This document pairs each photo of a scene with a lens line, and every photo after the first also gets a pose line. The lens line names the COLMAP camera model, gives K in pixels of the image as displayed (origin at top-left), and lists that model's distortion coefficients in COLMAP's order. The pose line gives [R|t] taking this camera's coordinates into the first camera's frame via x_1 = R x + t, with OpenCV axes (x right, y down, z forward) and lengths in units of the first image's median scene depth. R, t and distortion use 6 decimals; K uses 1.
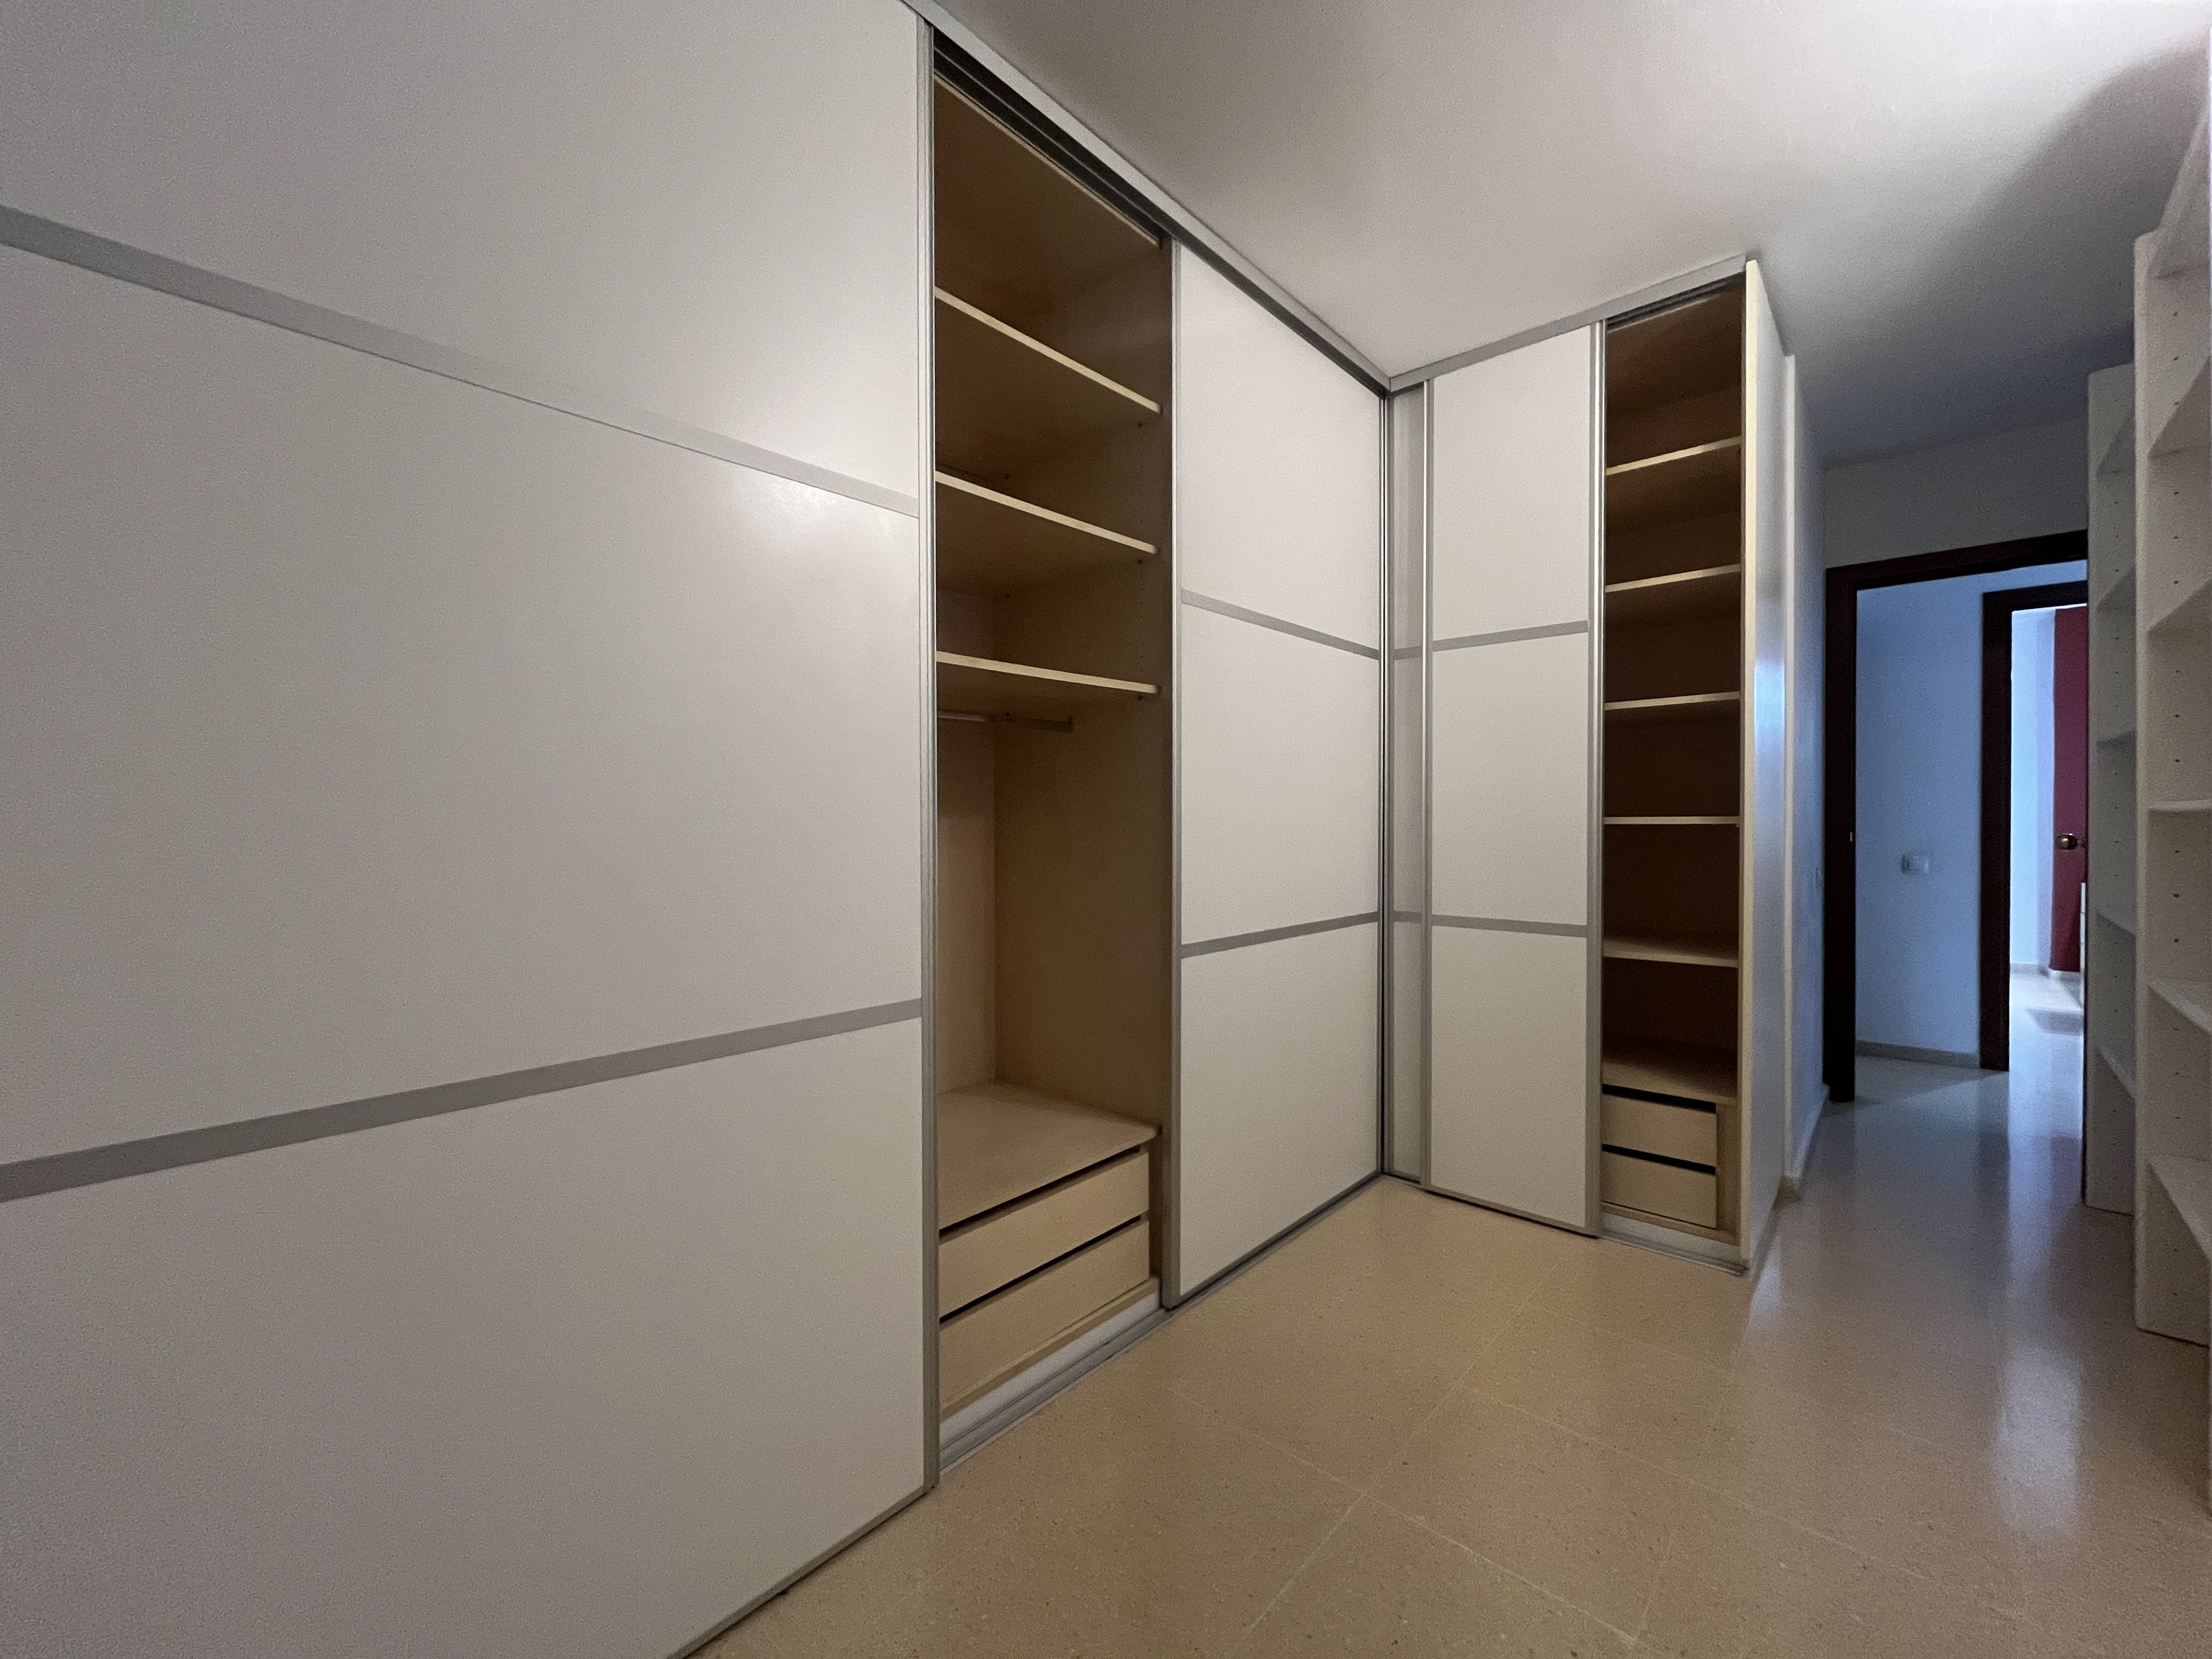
lens RADIAL K [[890.3, 0, 1108.0], [0, 890.3, 826.0], [0, 0, 1]] dist [-0.006428, 0.001010]
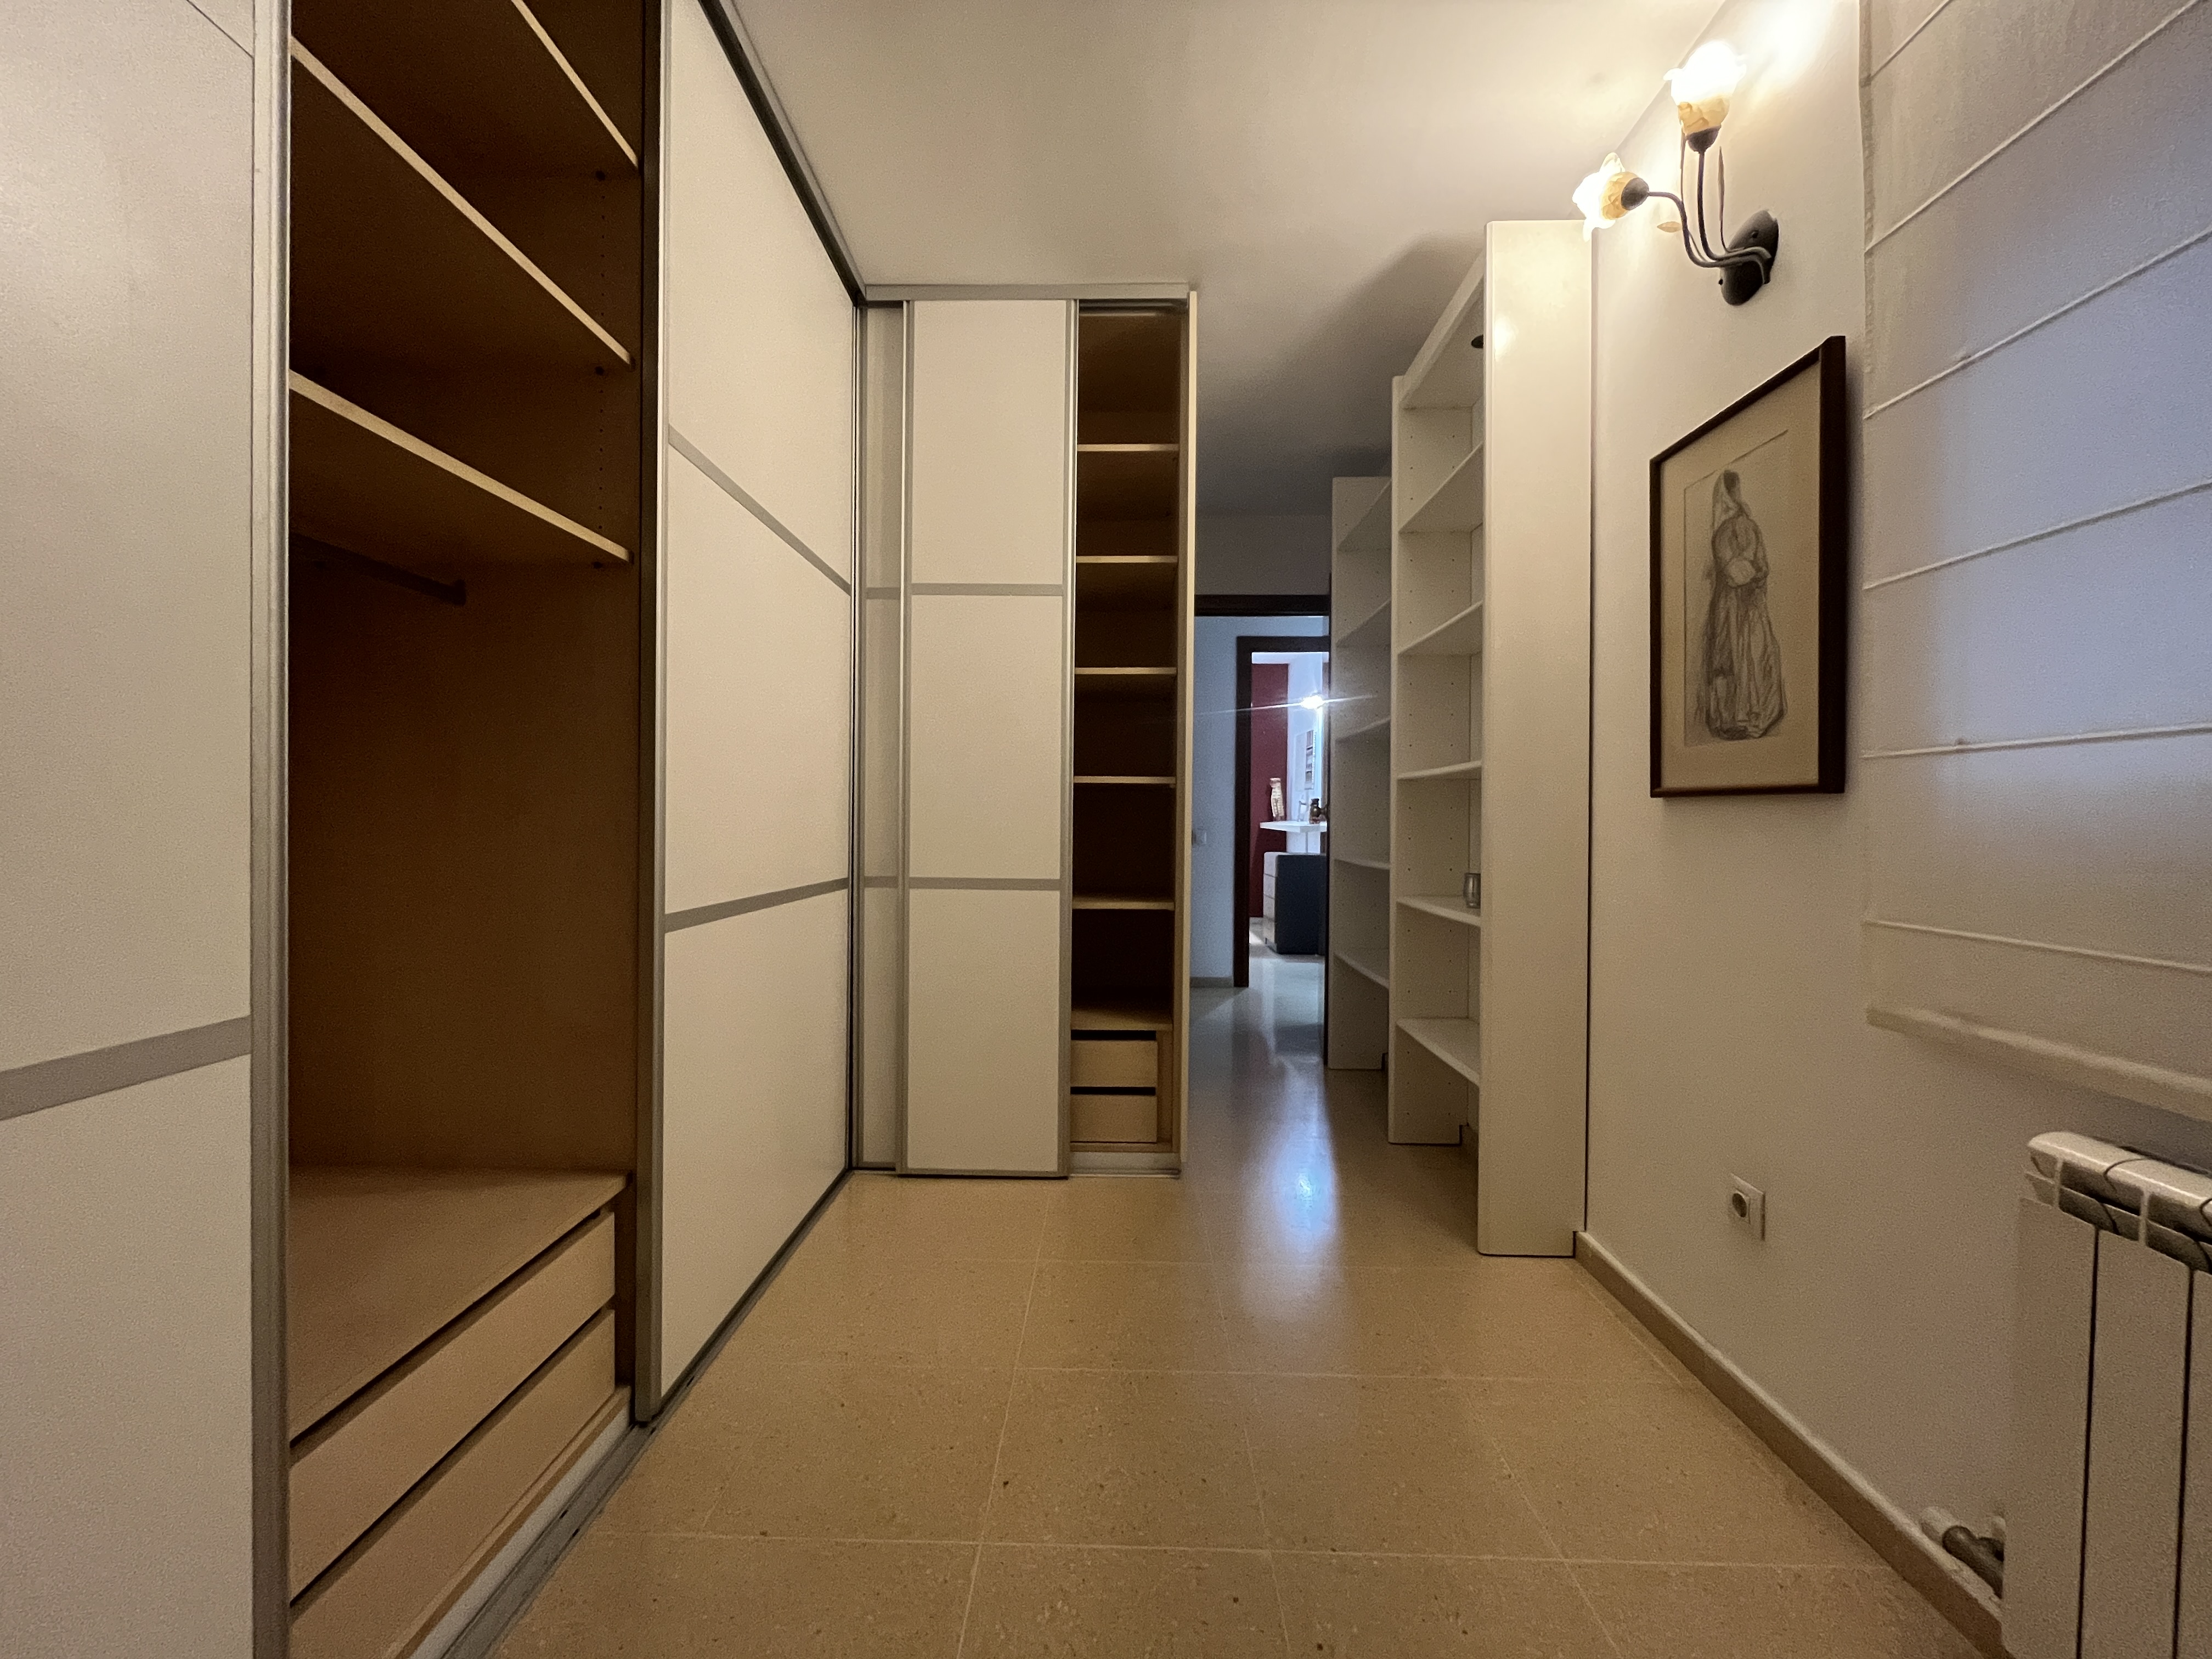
lens RADIAL K [[890.3, 0, 1104.0], [0, 890.3, 827.6], [0, 0, 1]] dist [-0.006428, 0.001010]
pose [[0.752083, 0.004565, 0.659052, -0.107789], [-0.007880, 0.999967, 0.002065, 0.049703], [-0.659021, -0.006746, 0.752094, 0.187525]]
